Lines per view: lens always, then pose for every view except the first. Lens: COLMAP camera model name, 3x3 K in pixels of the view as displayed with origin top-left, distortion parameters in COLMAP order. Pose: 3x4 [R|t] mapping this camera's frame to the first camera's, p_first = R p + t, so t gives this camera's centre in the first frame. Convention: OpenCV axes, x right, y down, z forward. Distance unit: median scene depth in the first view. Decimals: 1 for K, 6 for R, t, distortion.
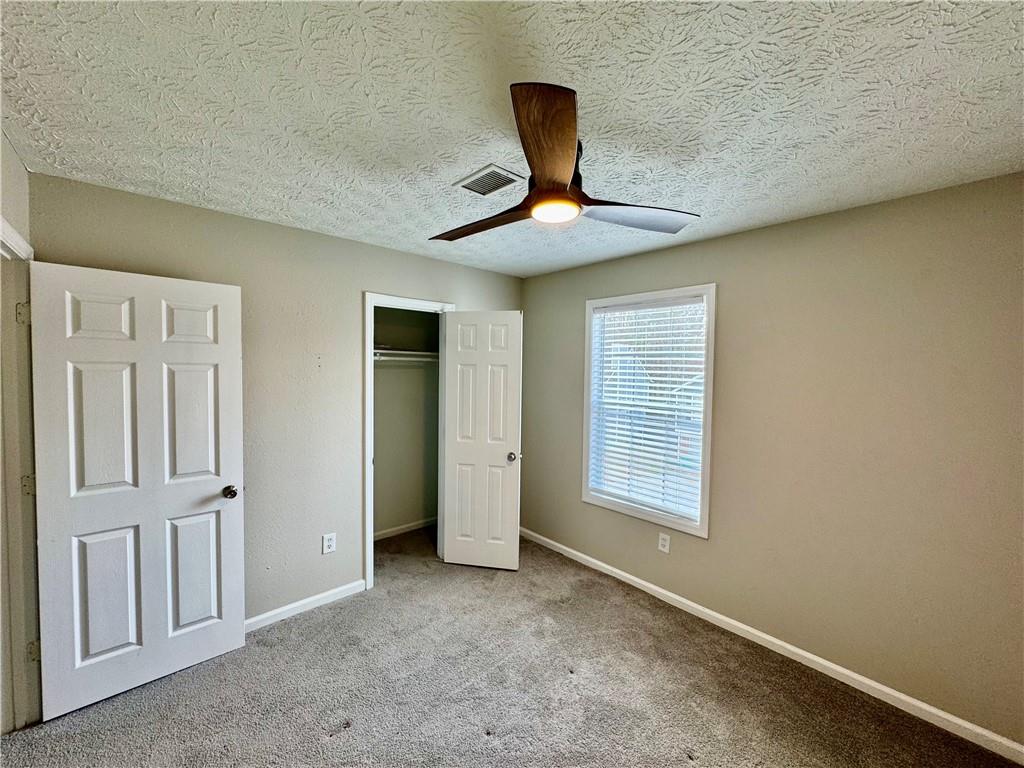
lens RADIAL K [[409.5, 0, 512.0], [0, 409.5, 384.0], [0, 0, 1]] dist [-0.003181, 0.000277]
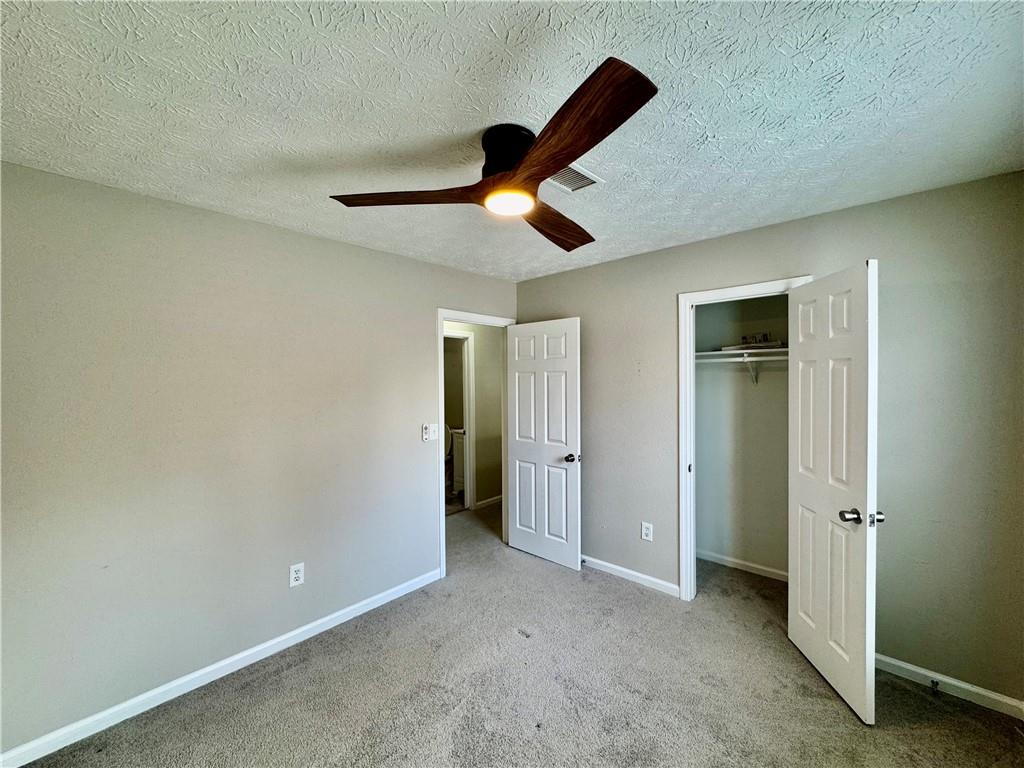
lens RADIAL K [[409.5, 0, 512.0], [0, 409.5, 384.0], [0, 0, 1]] dist [-0.003181, 0.000277]
pose [[0.081984, -0.002029, -0.996632, 0.726916], [-0.025294, 0.999672, -0.004116, 0.008097], [0.996313, 0.025547, 0.081906, 0.634131]]
